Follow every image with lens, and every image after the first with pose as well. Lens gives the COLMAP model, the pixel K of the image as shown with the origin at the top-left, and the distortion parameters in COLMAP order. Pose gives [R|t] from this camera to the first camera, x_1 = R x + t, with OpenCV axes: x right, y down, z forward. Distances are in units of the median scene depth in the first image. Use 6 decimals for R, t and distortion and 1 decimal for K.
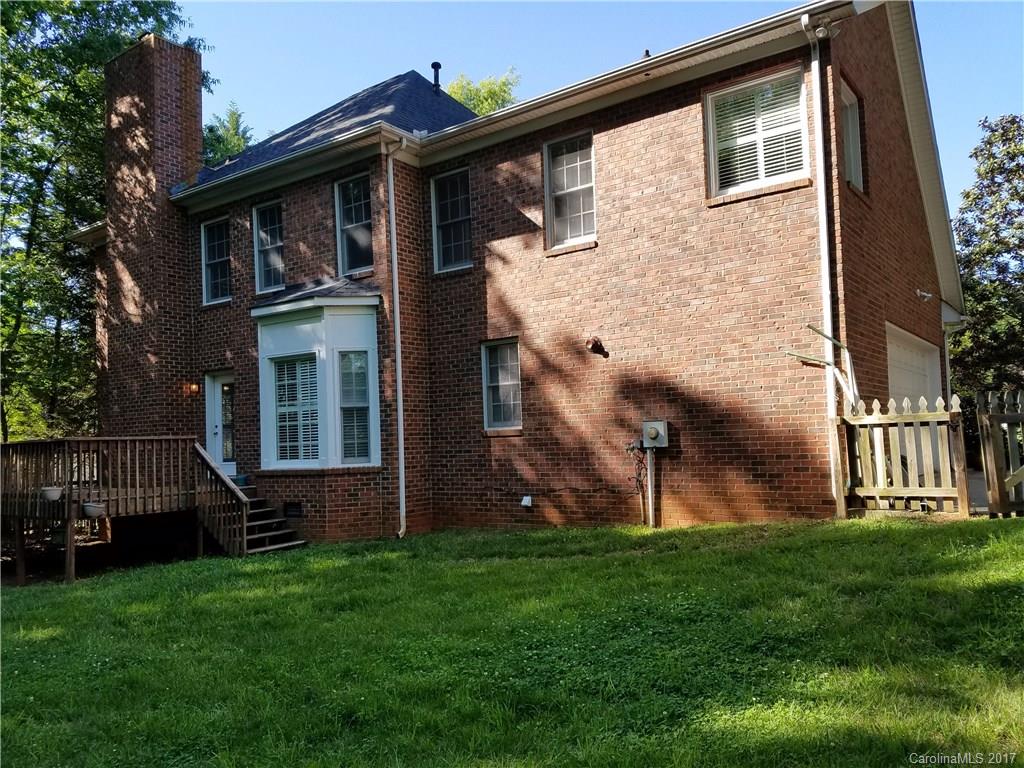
lens RADIAL K [[804.6, 0, 512.5], [0, 804.6, 409.7], [0, 0, 1]] dist [0.046291, -0.001935]
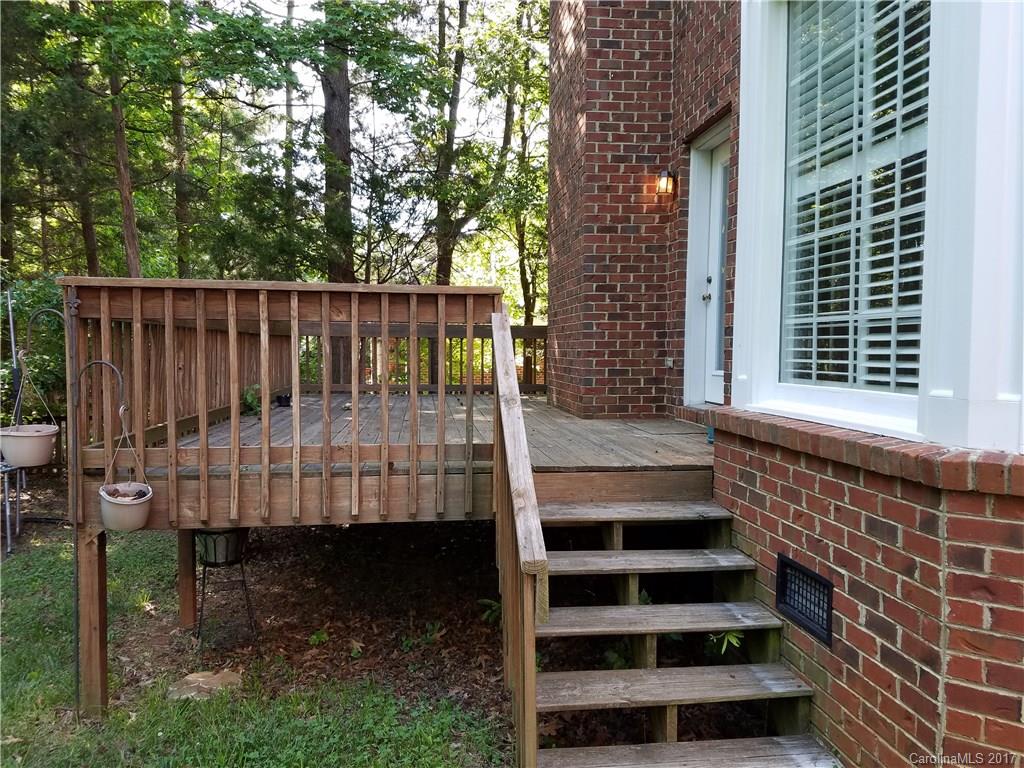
lens RADIAL K [[804.6, 0, 512.5], [0, 804.6, 409.7], [0, 0, 1]] dist [0.046291, -0.001935]
pose [[0.675492, 0.087593, -0.732147, -0.156857], [0.010728, 0.991647, 0.128537, 0.037199], [0.737290, -0.094680, 0.668909, 0.766400]]
